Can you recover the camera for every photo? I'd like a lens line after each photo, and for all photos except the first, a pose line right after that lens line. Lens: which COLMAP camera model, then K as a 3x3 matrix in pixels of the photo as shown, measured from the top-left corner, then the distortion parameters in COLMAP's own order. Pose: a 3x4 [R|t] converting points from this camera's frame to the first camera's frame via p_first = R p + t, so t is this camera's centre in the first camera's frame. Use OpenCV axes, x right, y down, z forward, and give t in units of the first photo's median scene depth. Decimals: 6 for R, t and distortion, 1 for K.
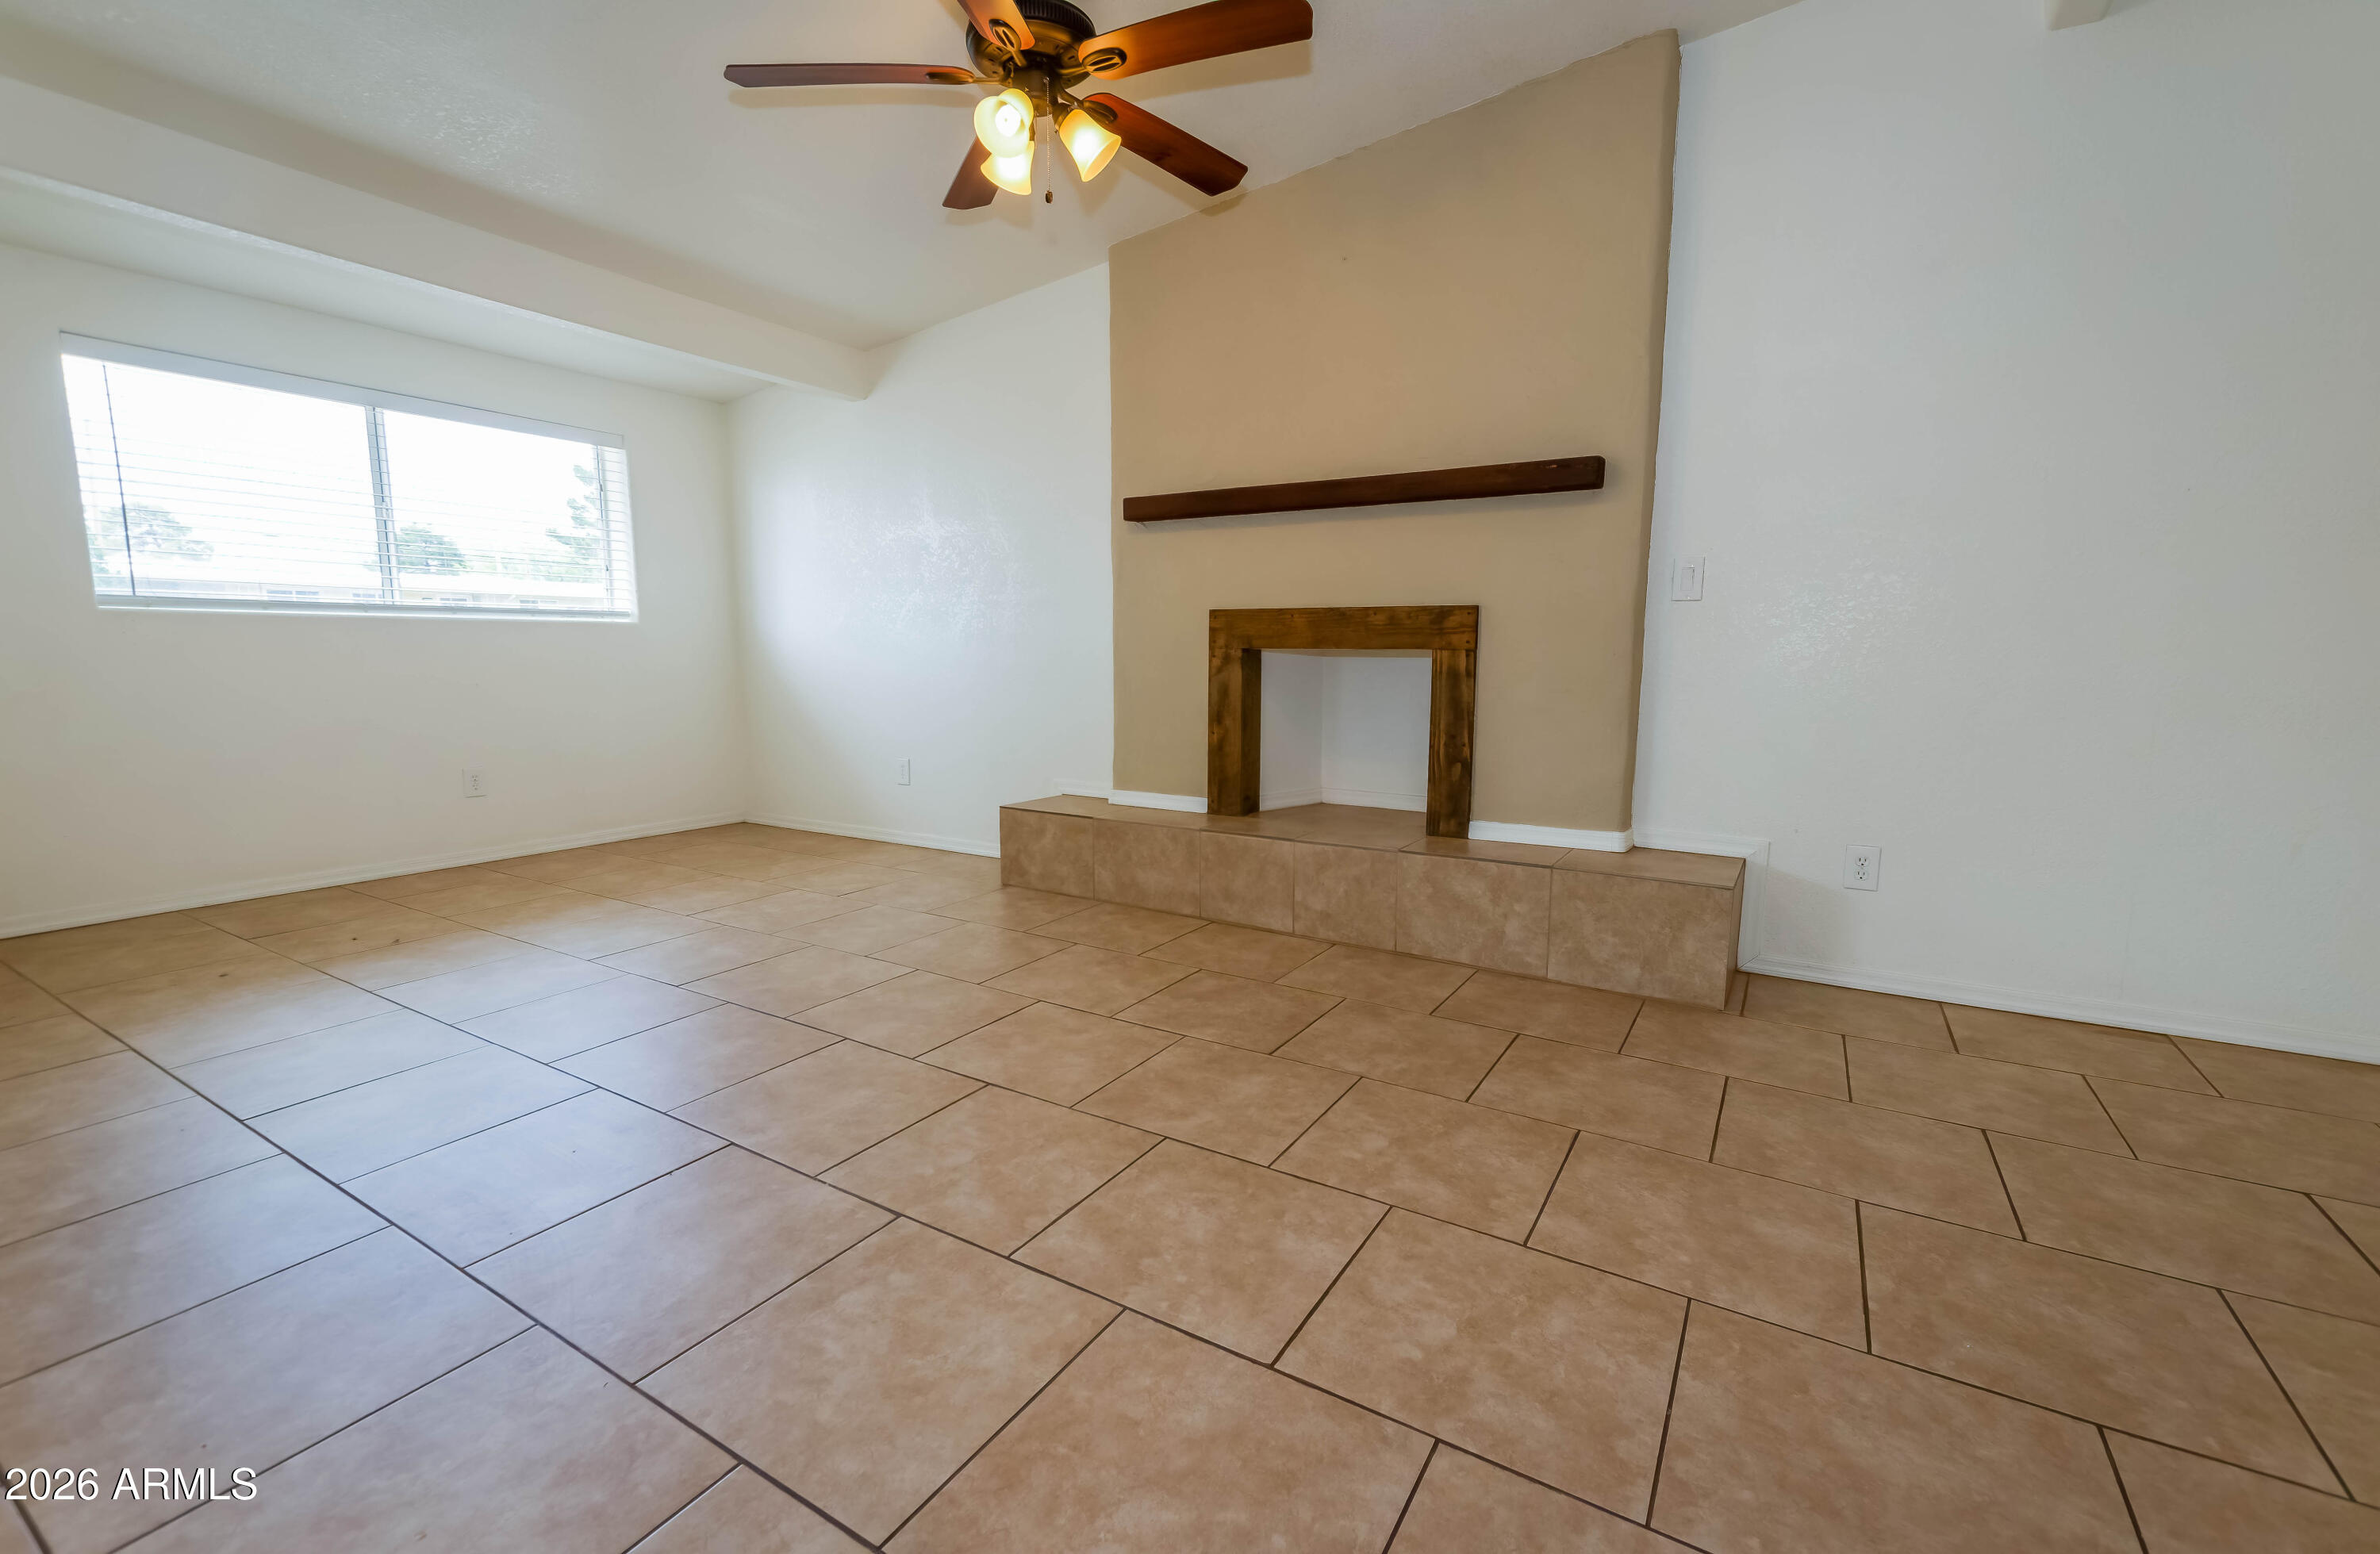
lens RADIAL K [[1016.8, 0, 1190.0], [0, 1016.8, 777.0], [0, 0, 1]] dist [0.002184, 0.000024]
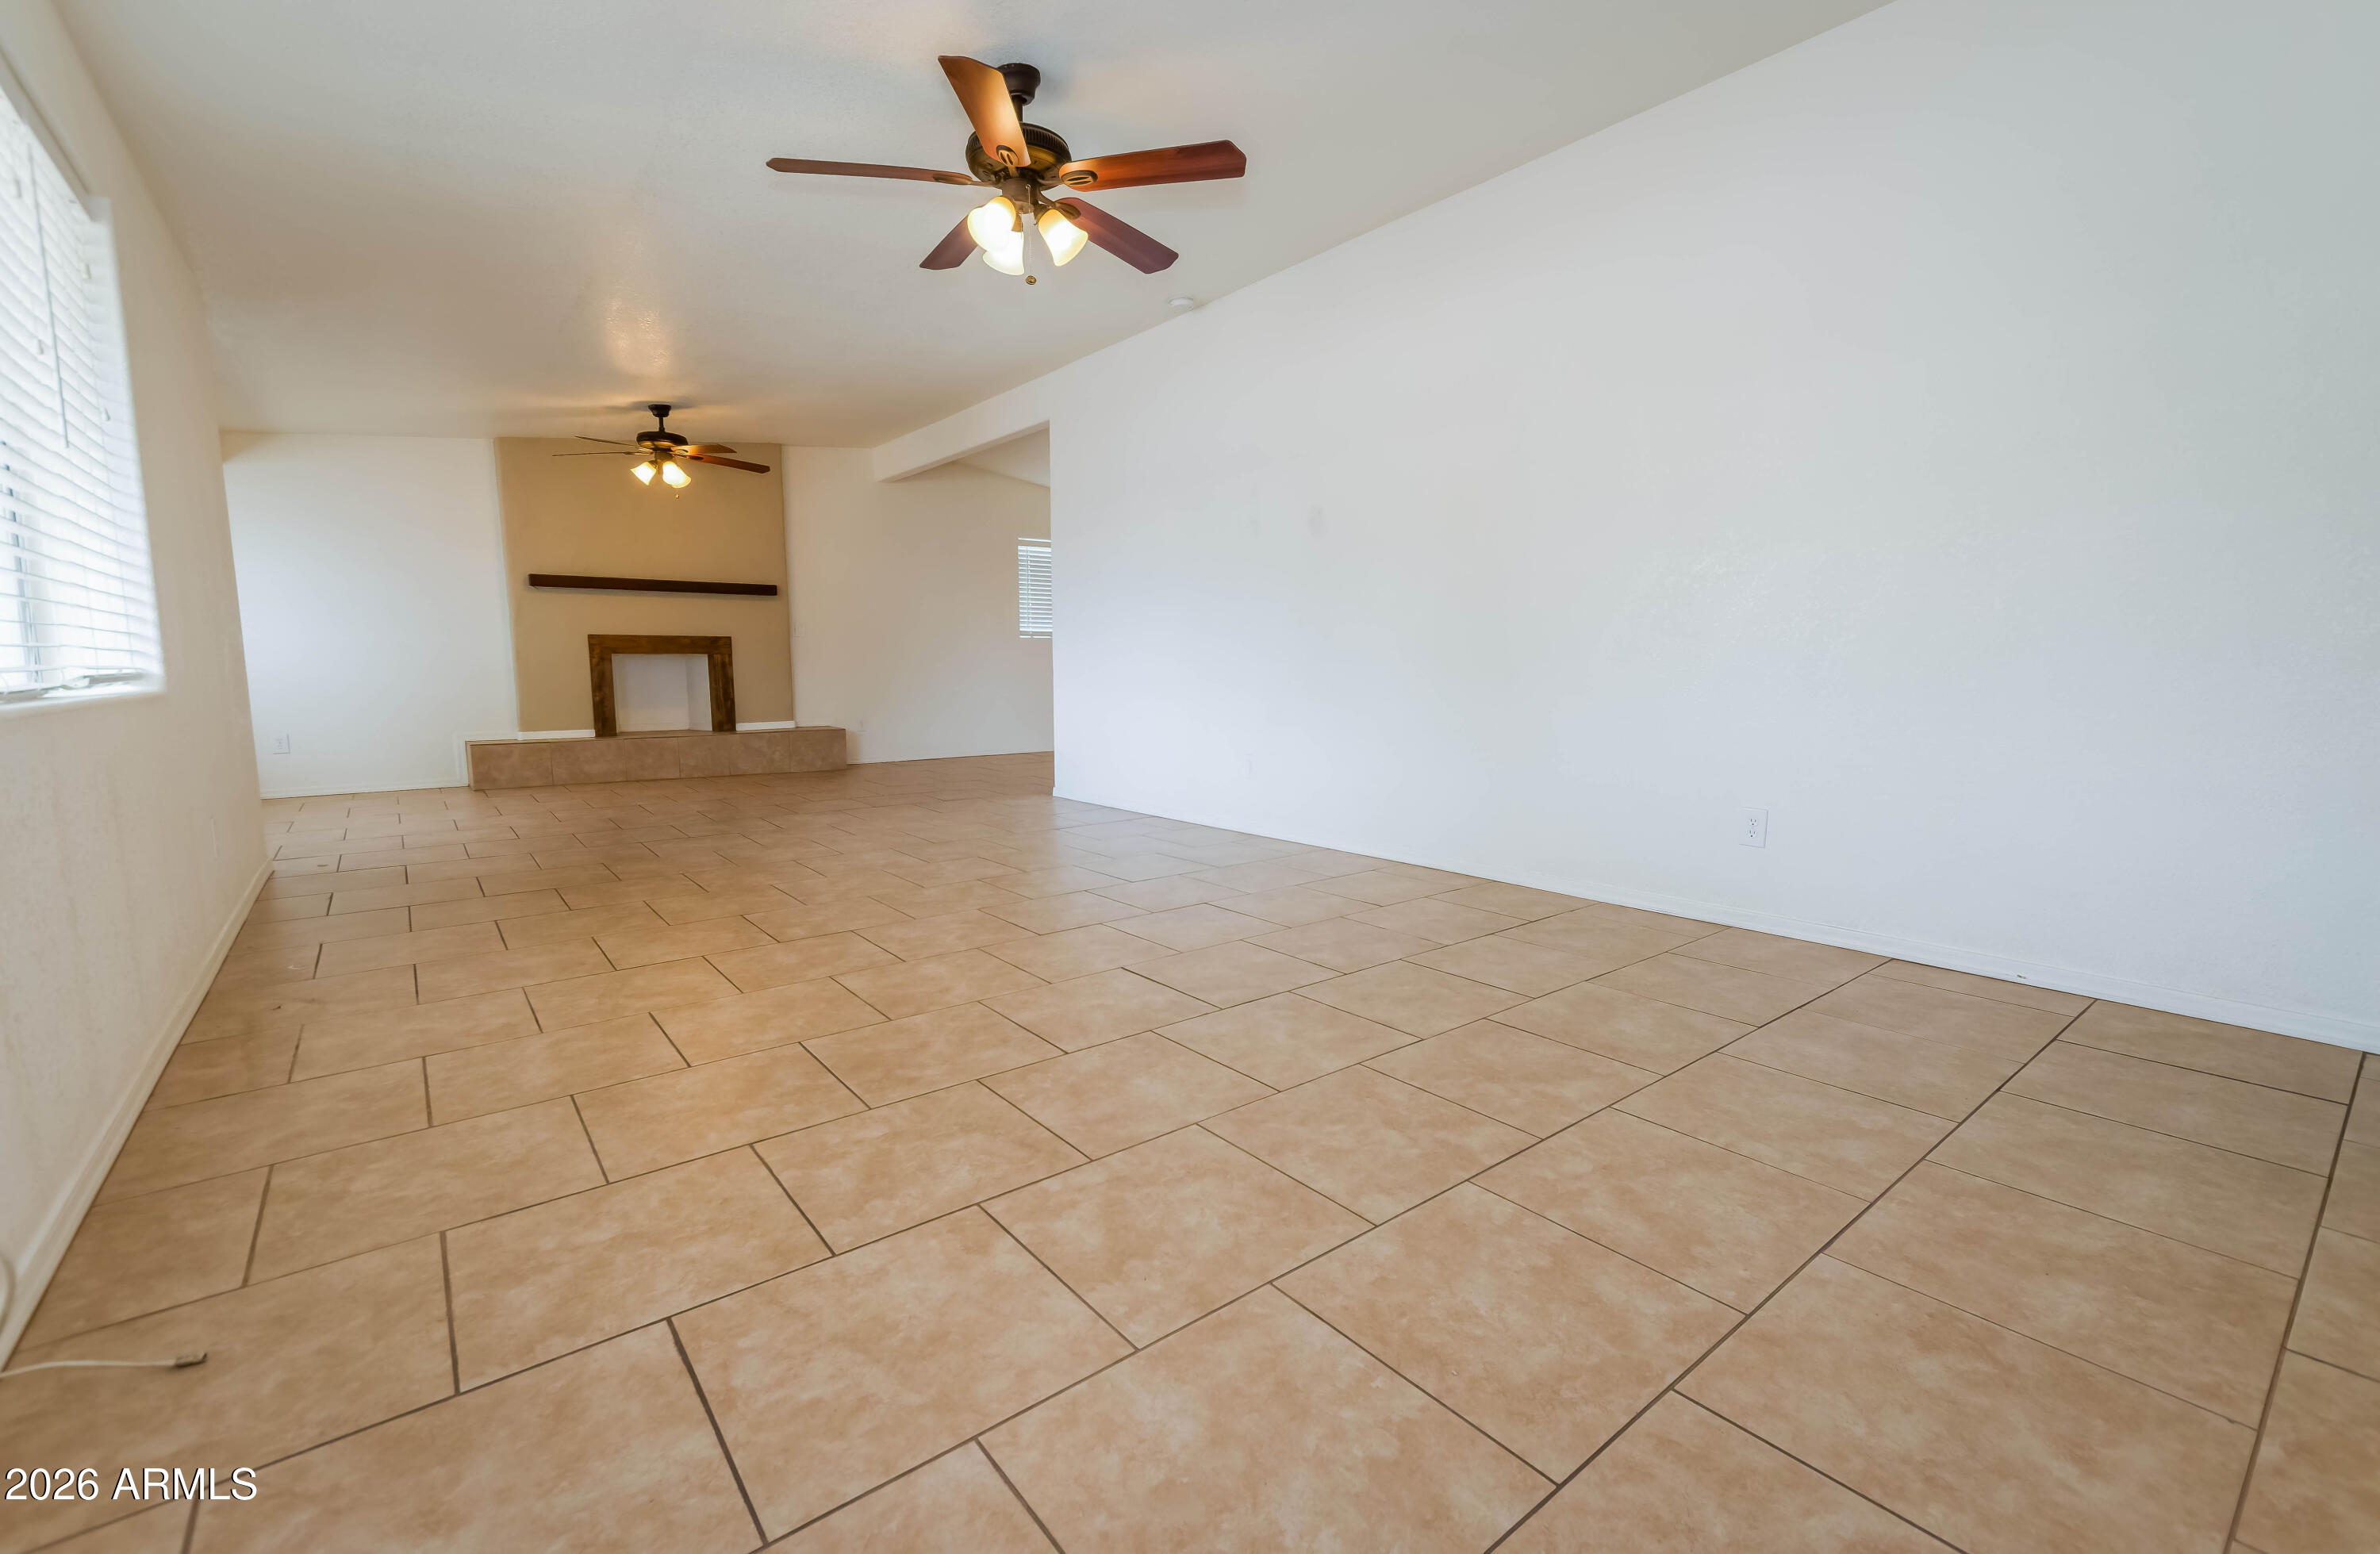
lens RADIAL K [[1005.8, 0, 1197.4], [0, 1005.8, 785.8], [0, 0, 1]] dist [0.001386, -0.001669]
pose [[0.345616, -0.119636, 0.930719, -1.577310], [0.120011, 0.989330, 0.082605, 0.121381], [-0.930670, 0.083147, 0.356286, -0.873259]]
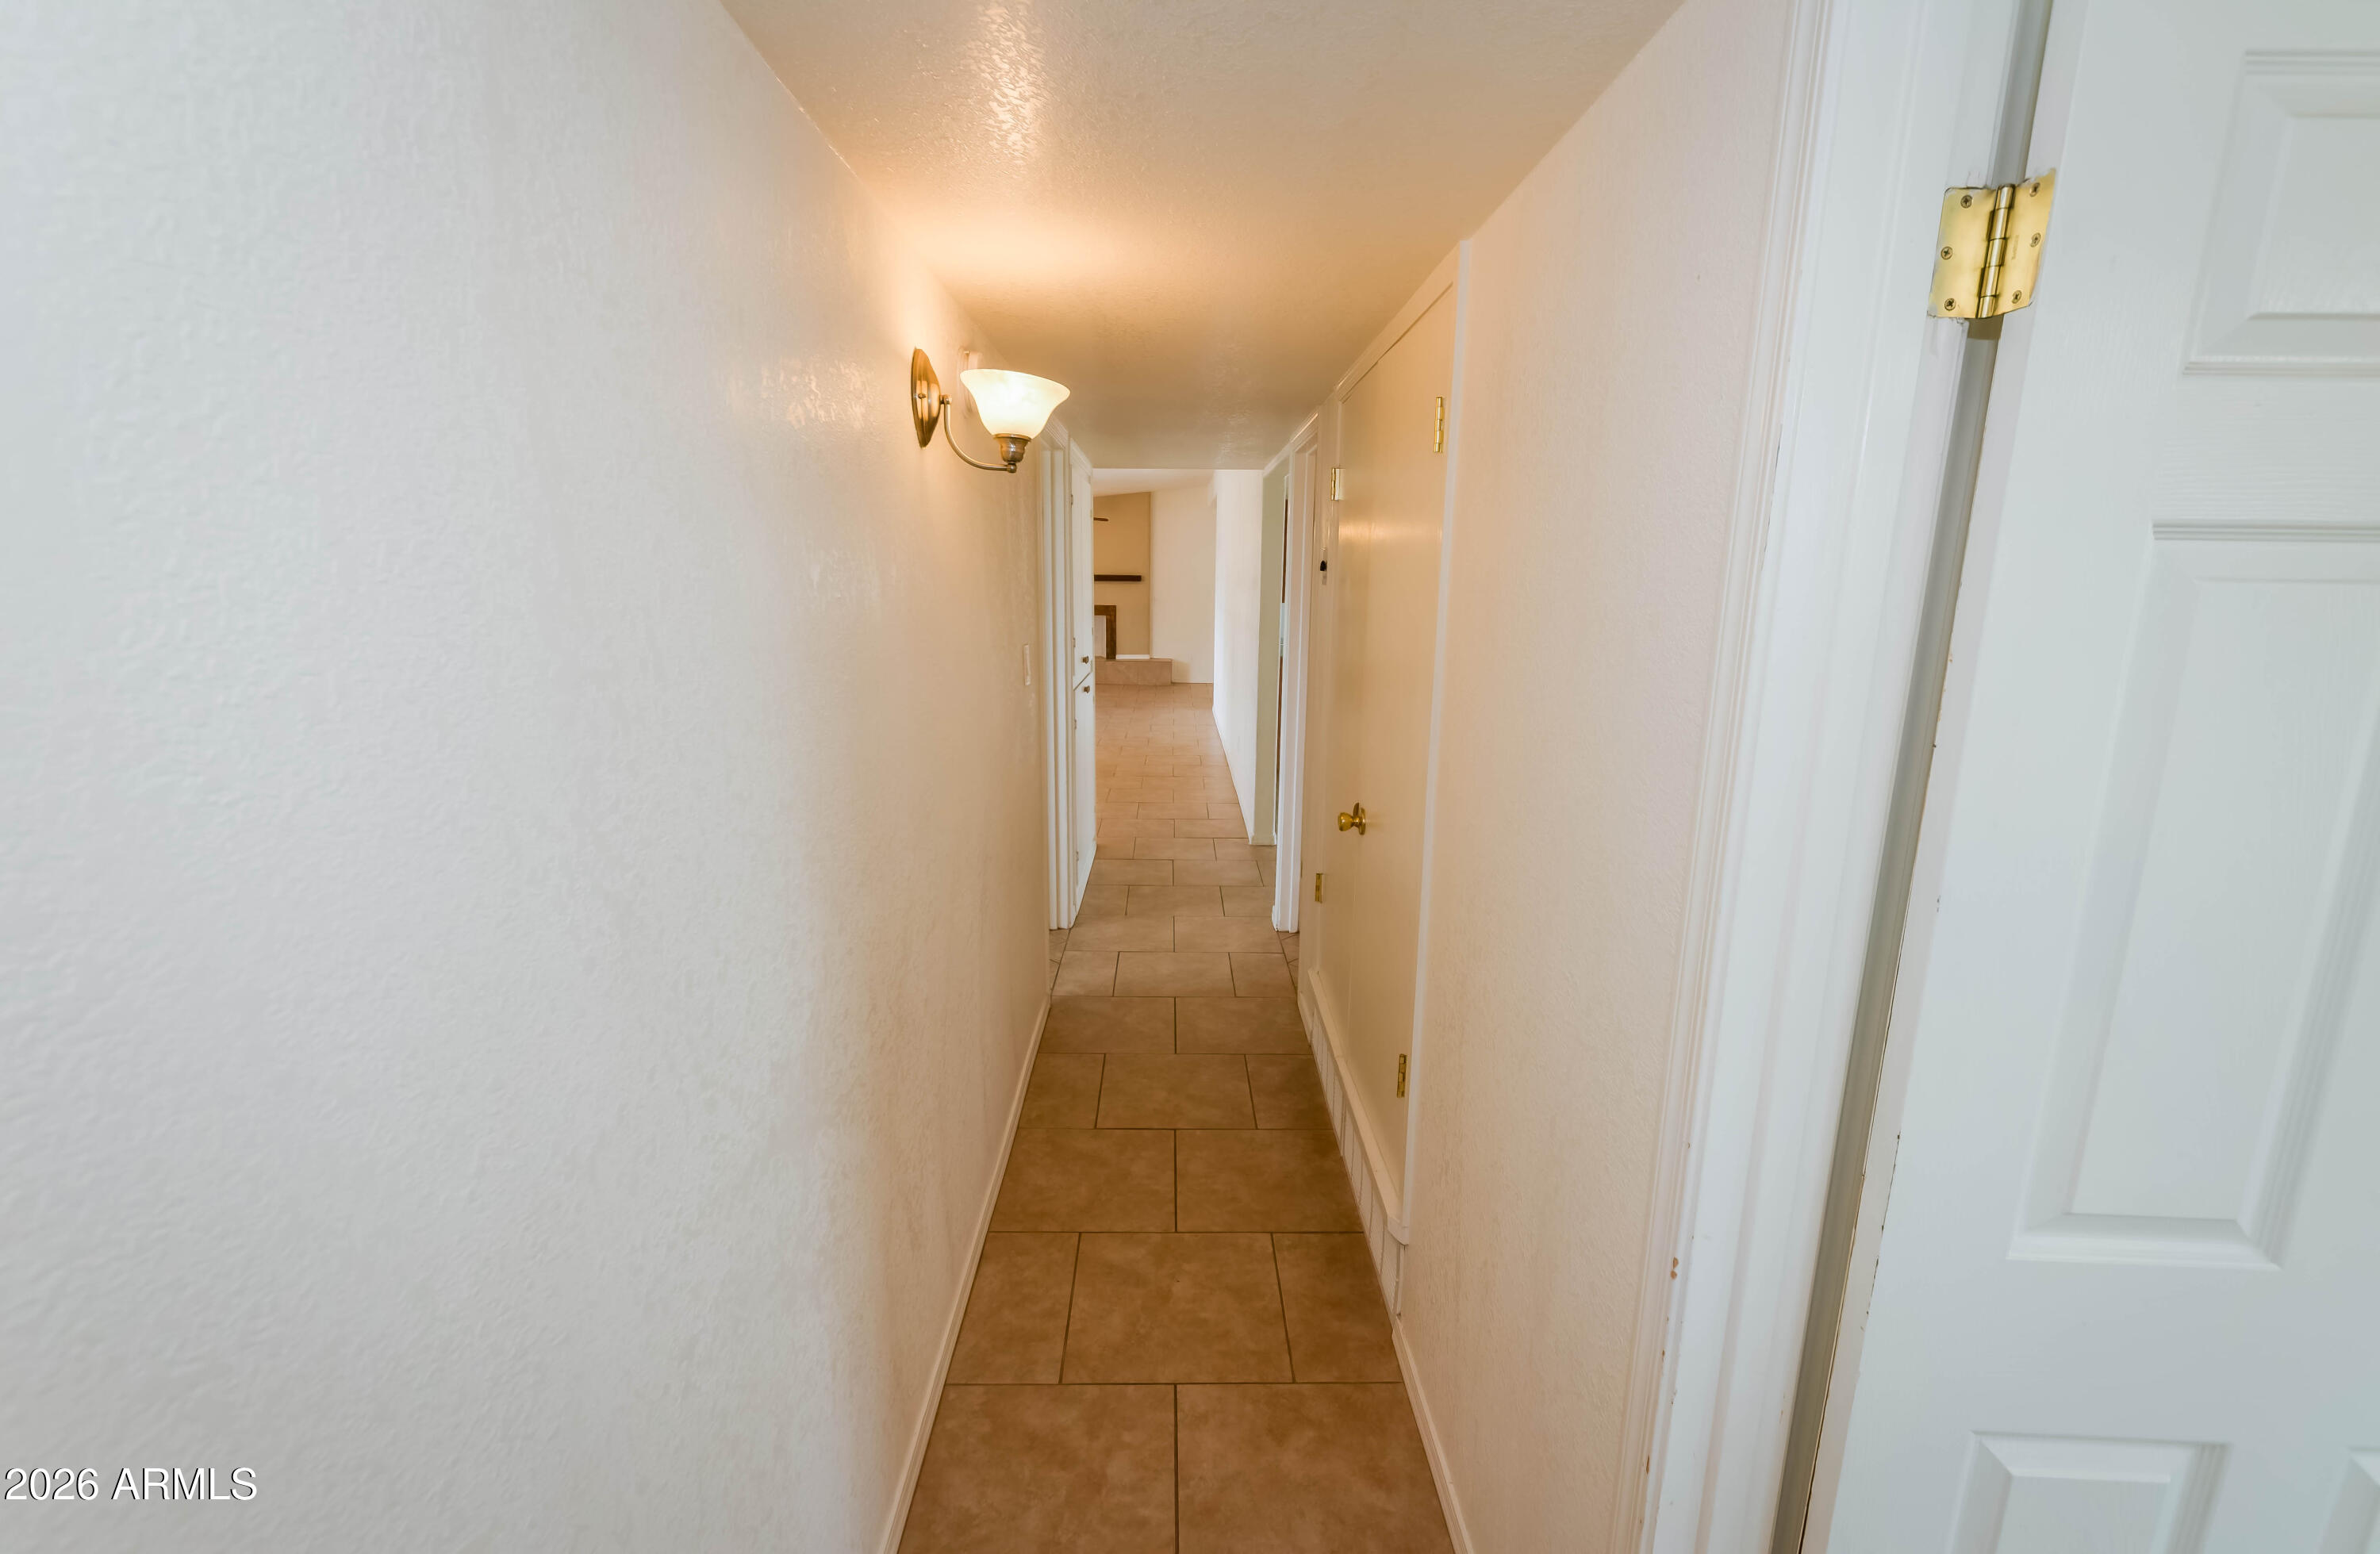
lens RADIAL K [[1005.8, 0, 1197.4], [0, 1005.8, 785.8], [0, 0, 1]] dist [0.001386, -0.001669]
pose [[0.843770, -0.104605, 0.526412, -1.692036], [0.060868, 0.993145, 0.099788, 0.184136], [-0.533242, -0.052157, 0.844354, -2.743278]]
